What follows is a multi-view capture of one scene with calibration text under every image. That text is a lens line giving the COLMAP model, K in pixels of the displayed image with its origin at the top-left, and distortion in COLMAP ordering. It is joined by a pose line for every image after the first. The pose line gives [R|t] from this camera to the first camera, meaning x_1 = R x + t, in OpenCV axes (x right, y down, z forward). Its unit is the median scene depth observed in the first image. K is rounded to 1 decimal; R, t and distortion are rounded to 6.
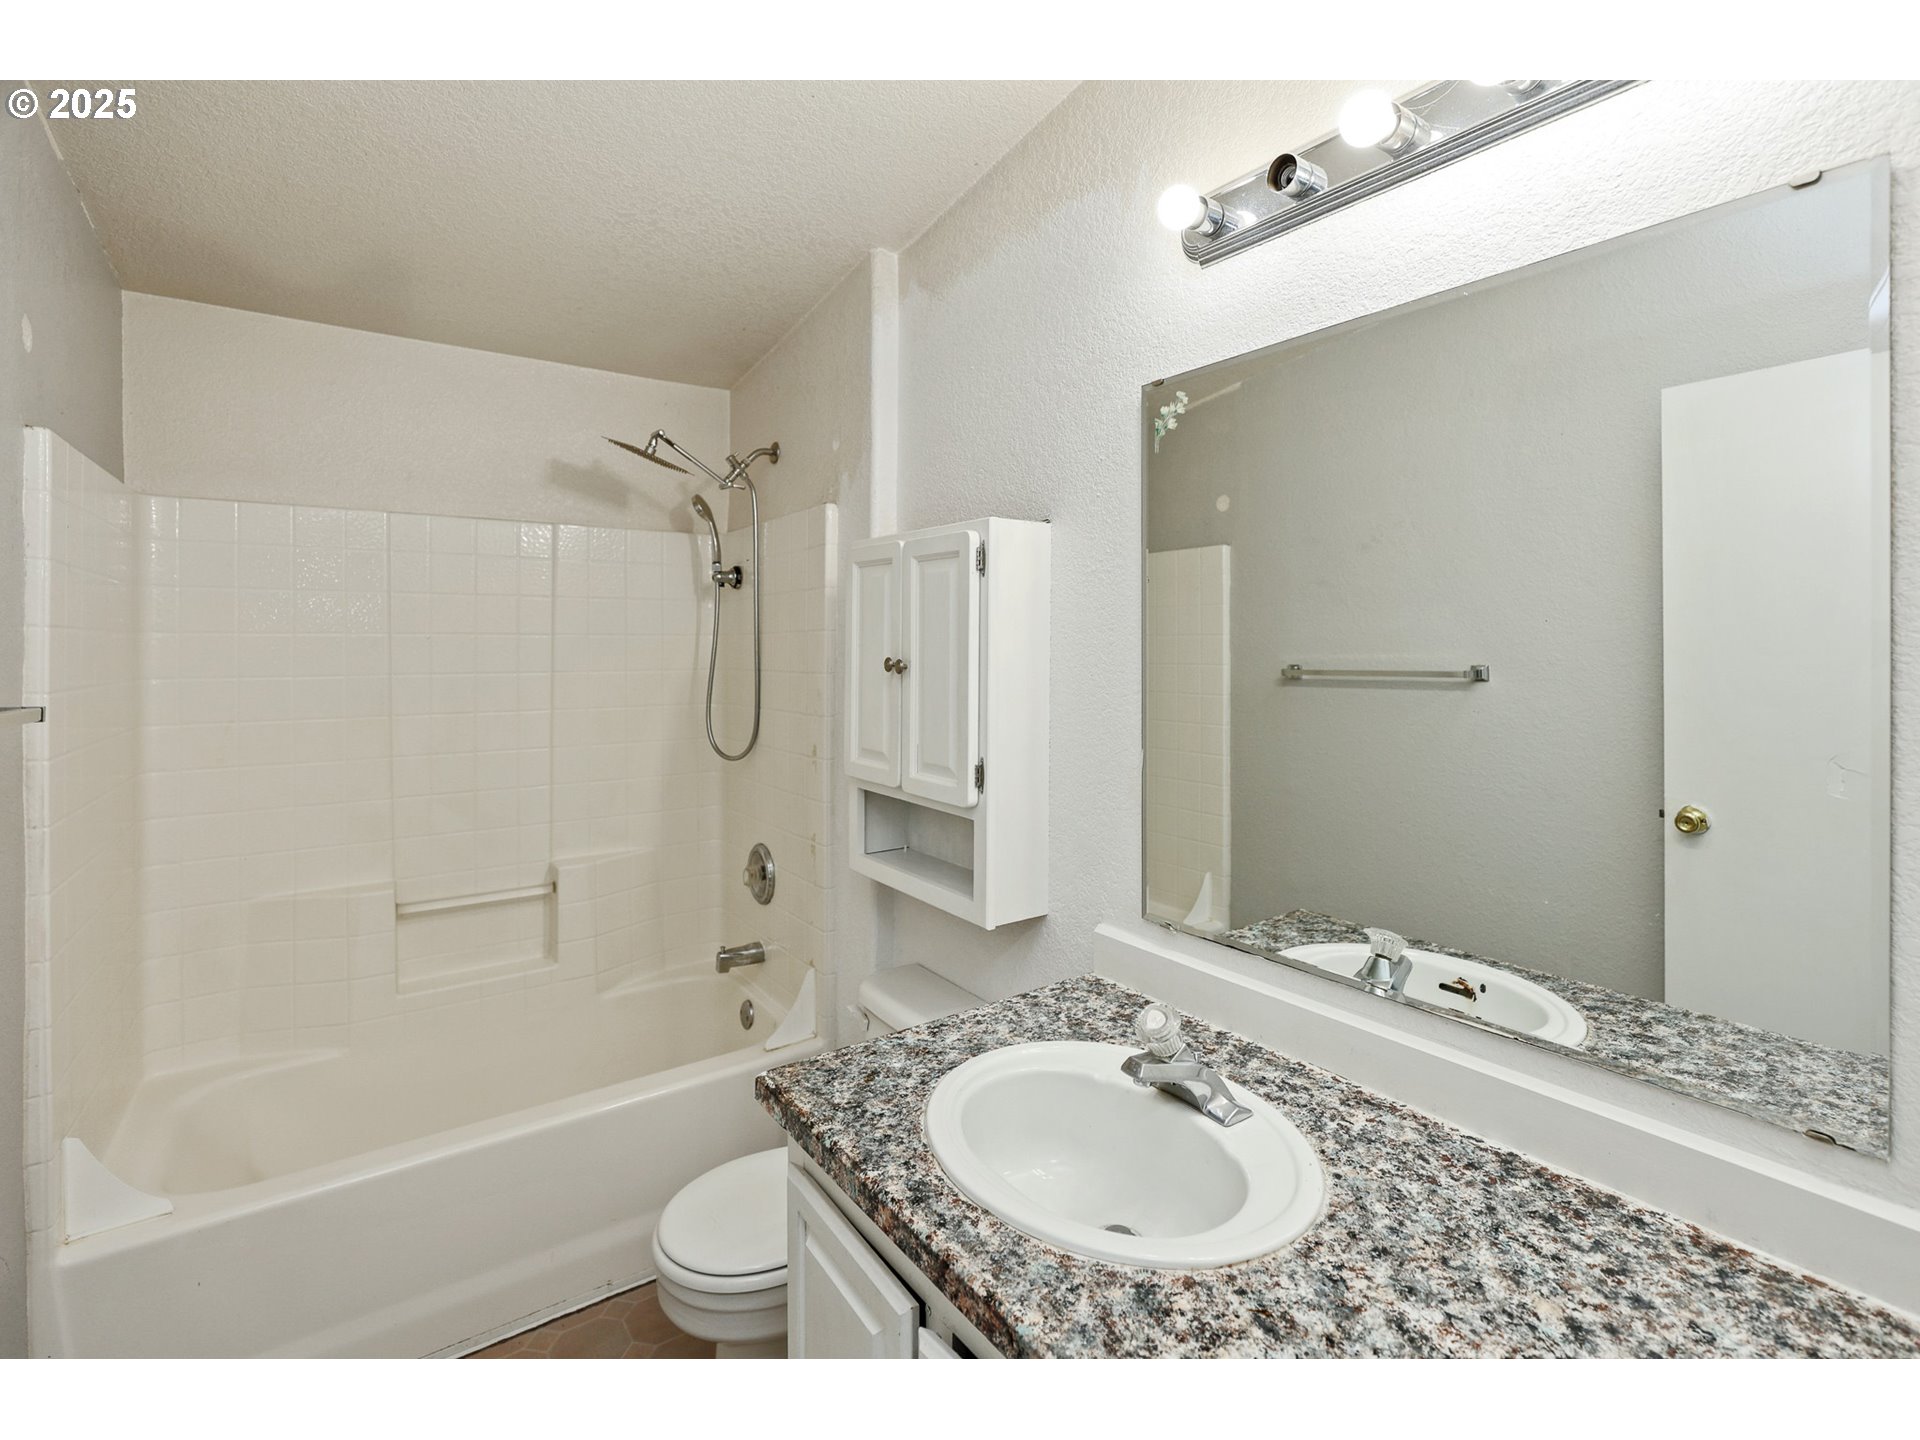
lens RADIAL K [[889.7, 0, 980.4], [0, 889.7, 651.5], [0, 0, 1]] dist [-0.016436, -0.000268]
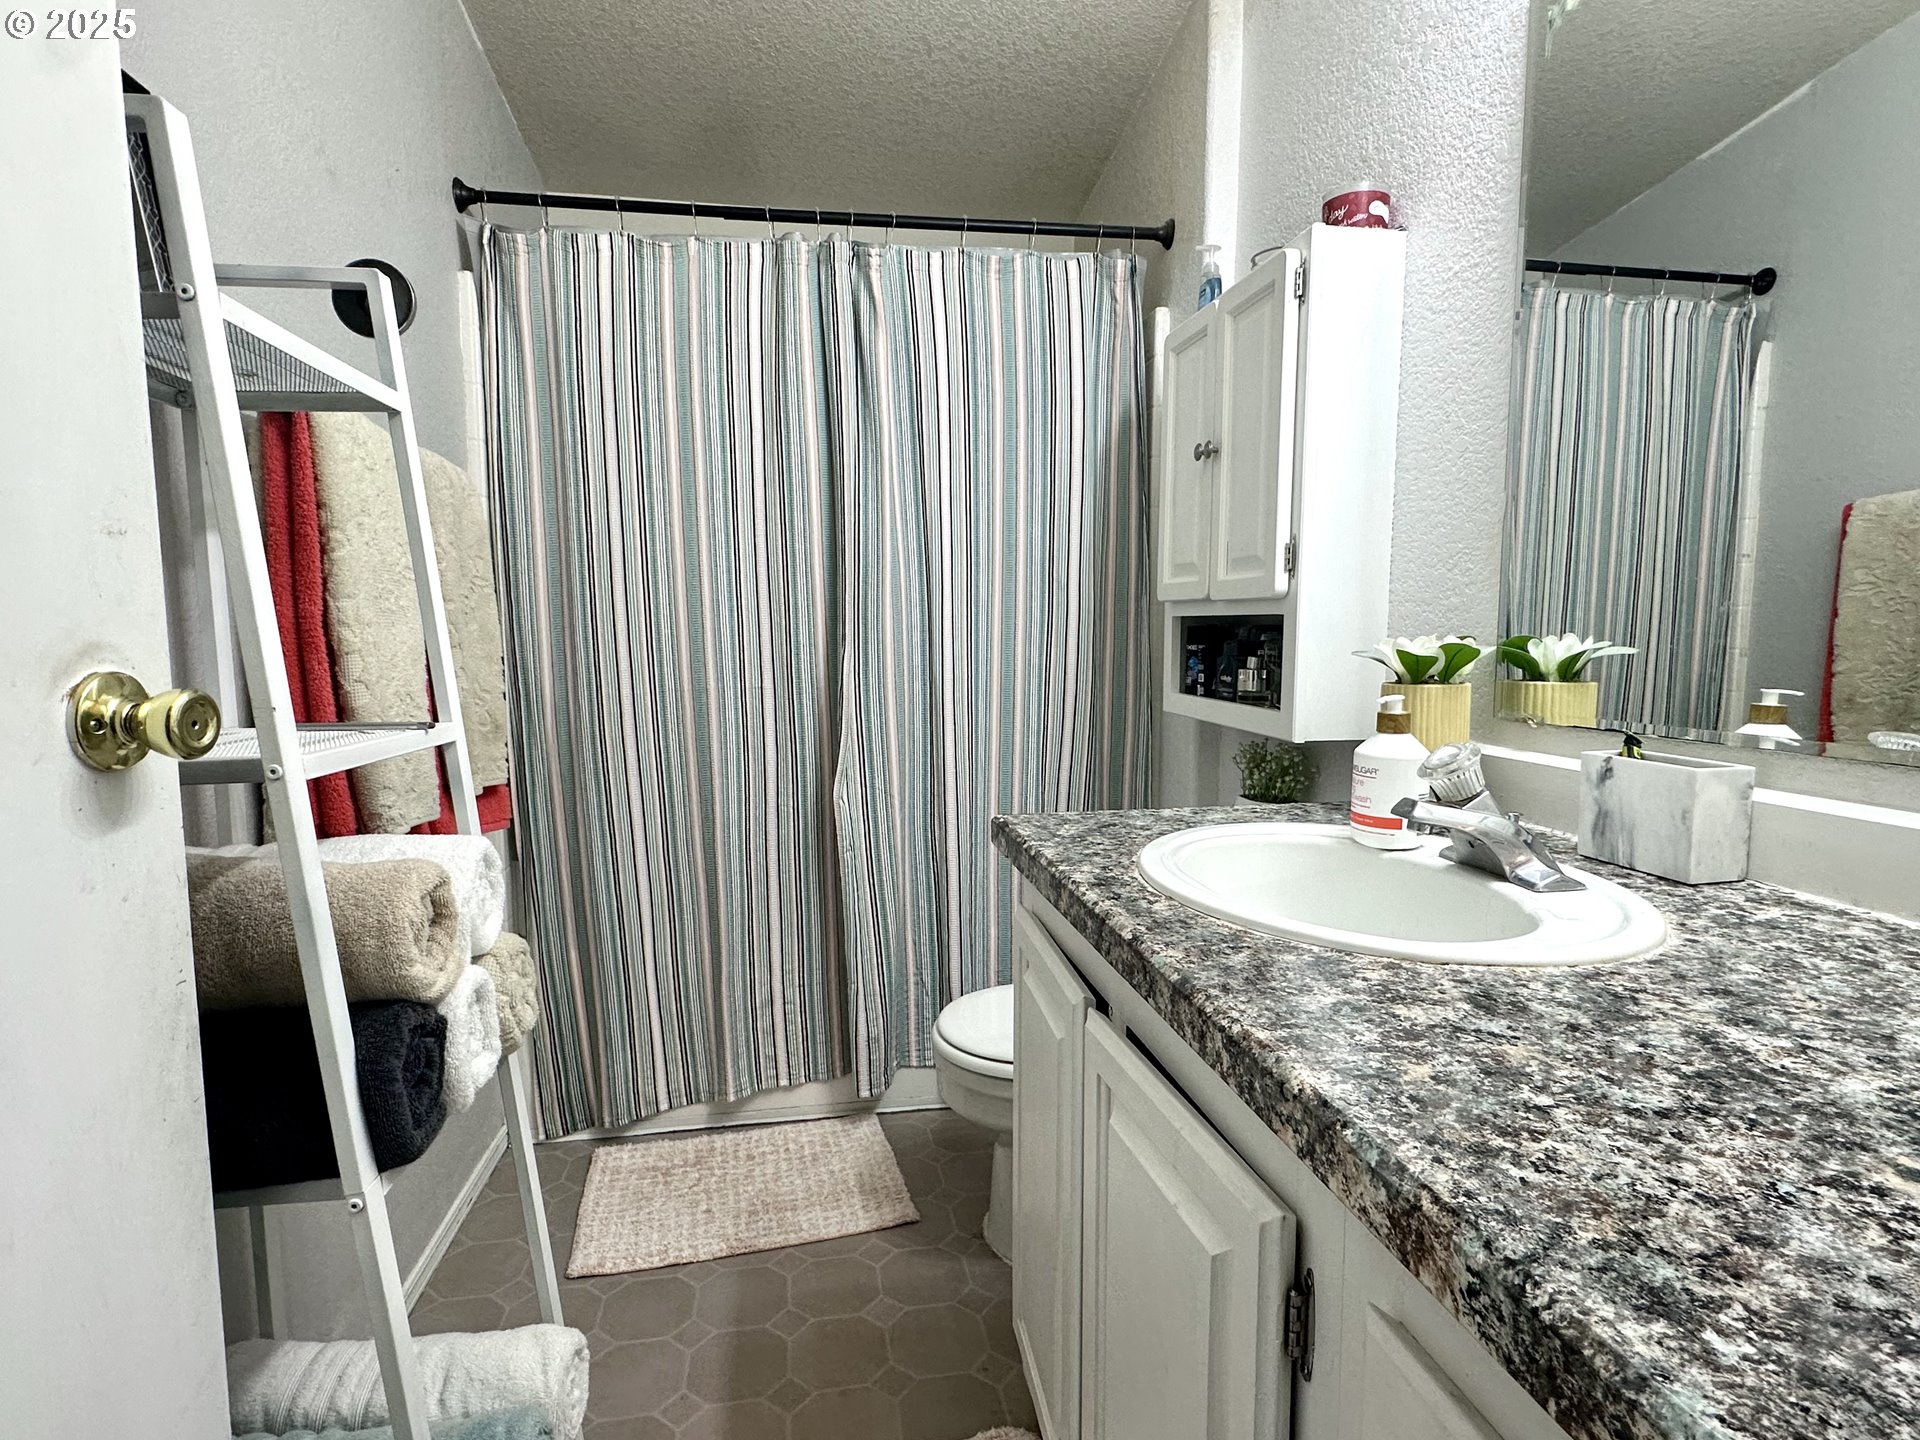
lens RADIAL K [[969.2, 0, 952.7], [0, 969.2, 726.9], [0, 0, 1]] dist [-0.000548, -0.000753]
pose [[0.892731, 0.042868, -0.448547, 0.224613], [0.002110, 0.995056, 0.099297, 0.358252], [0.450586, -0.089592, 0.888226, 0.077197]]
